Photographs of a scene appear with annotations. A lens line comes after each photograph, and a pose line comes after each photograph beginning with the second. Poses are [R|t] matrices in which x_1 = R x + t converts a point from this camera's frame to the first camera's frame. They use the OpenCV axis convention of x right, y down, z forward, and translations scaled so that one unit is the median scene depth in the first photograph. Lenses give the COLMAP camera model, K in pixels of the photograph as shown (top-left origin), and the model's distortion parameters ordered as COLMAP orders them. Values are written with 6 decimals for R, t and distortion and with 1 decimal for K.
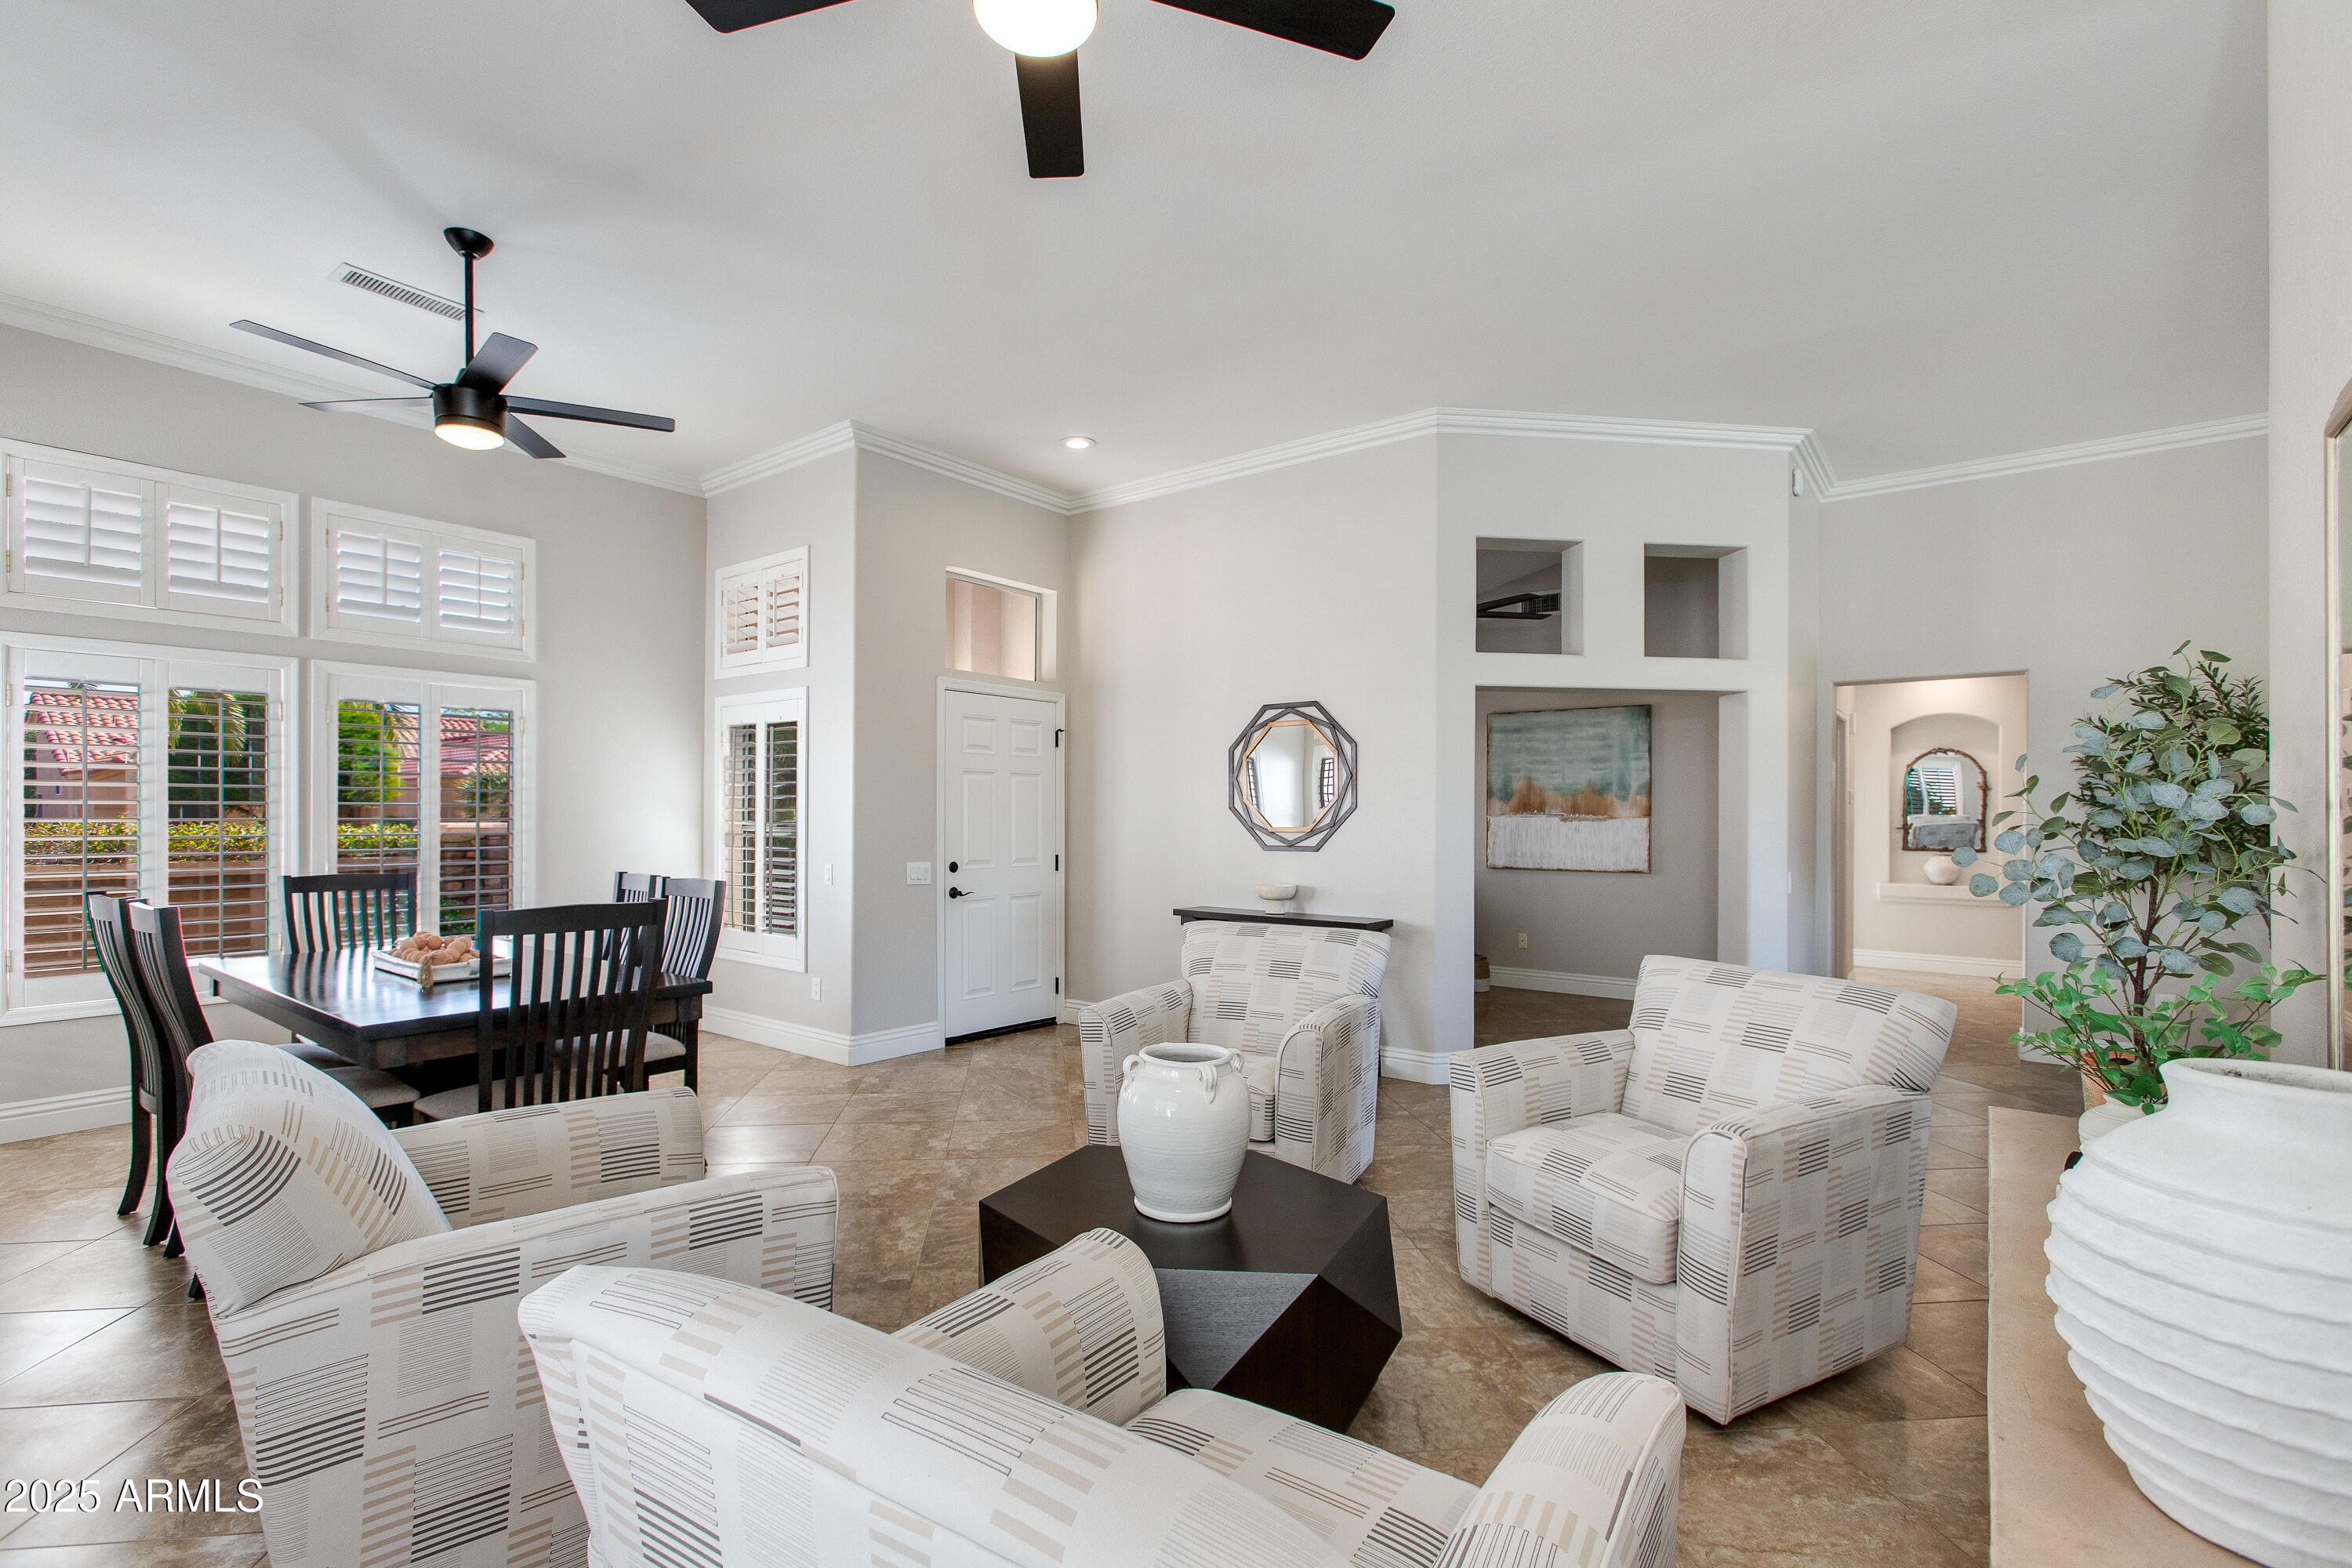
lens RADIAL K [[1037.0, 0, 1168.8], [0, 1037.0, 794.3], [0, 0, 1]] dist [-0.032723, 0.013999]
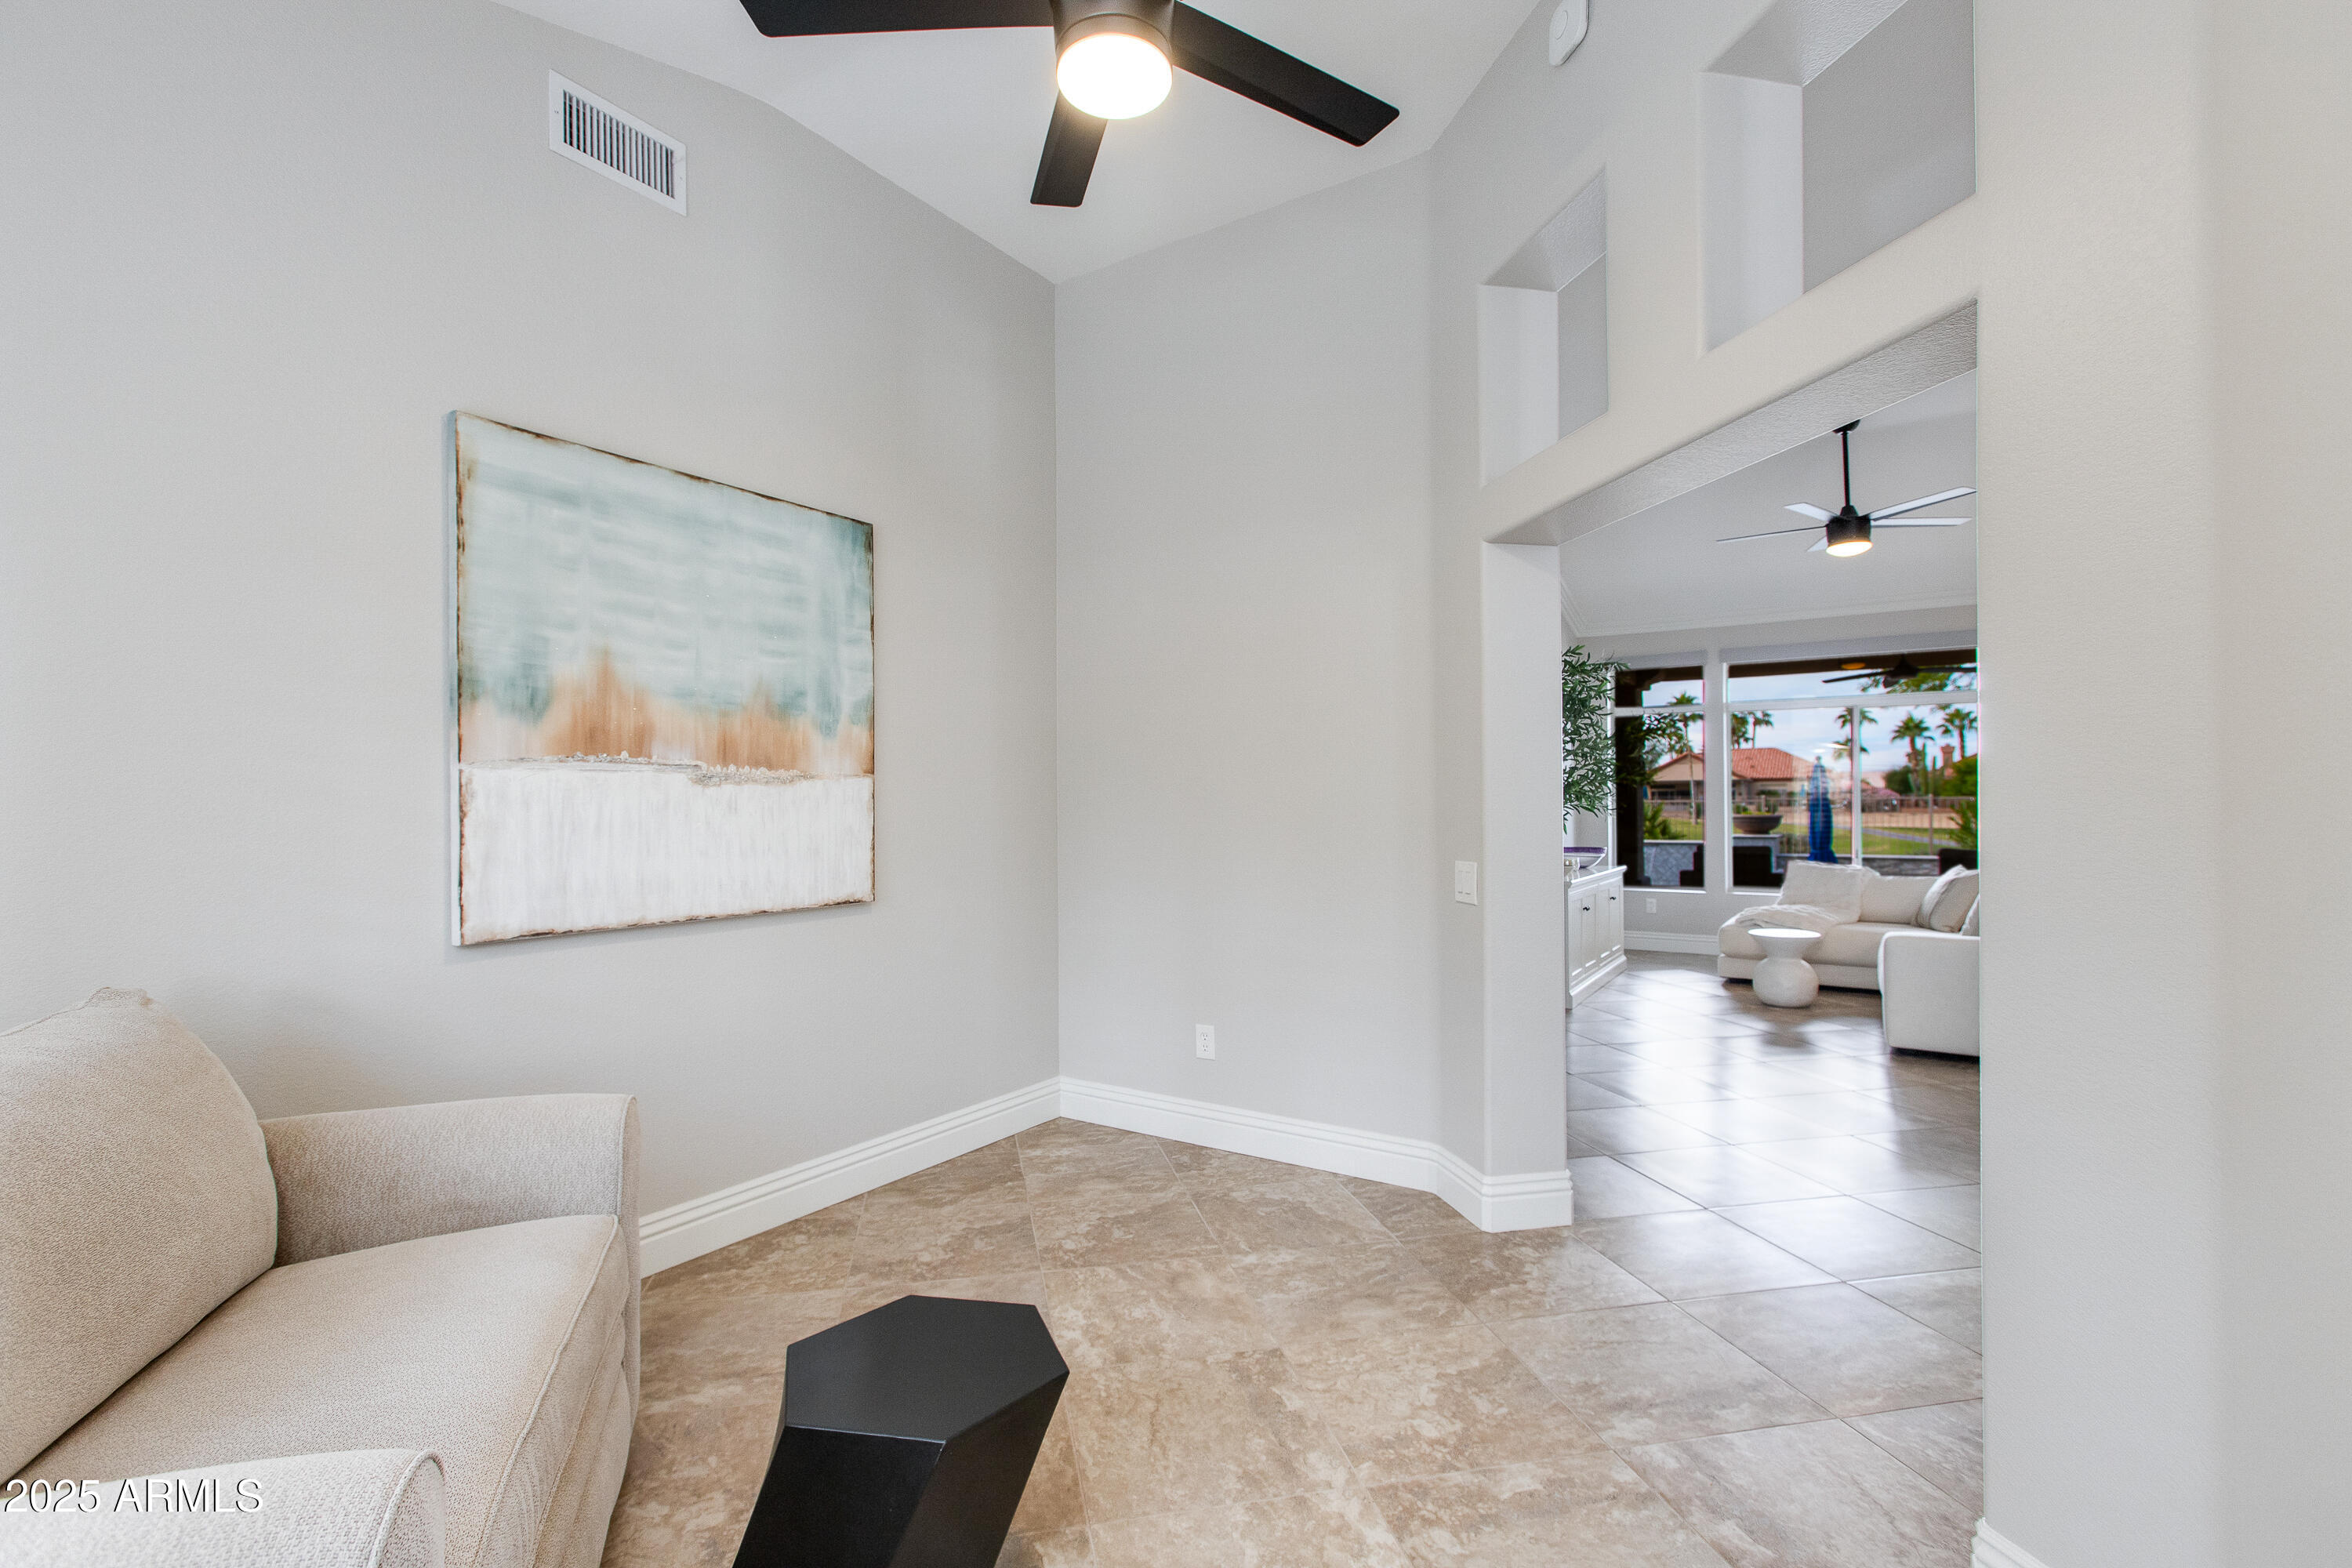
lens RADIAL K [[1037.0, 0, 1168.8], [0, 1037.0, 794.3], [0, 0, 1]] dist [-0.032723, 0.013999]
pose [[-0.045756, 0.002783, 0.998949, 0.014473], [-0.014899, 0.999883, -0.003468, 0.028558], [-0.998842, -0.015042, -0.045709, 0.861390]]
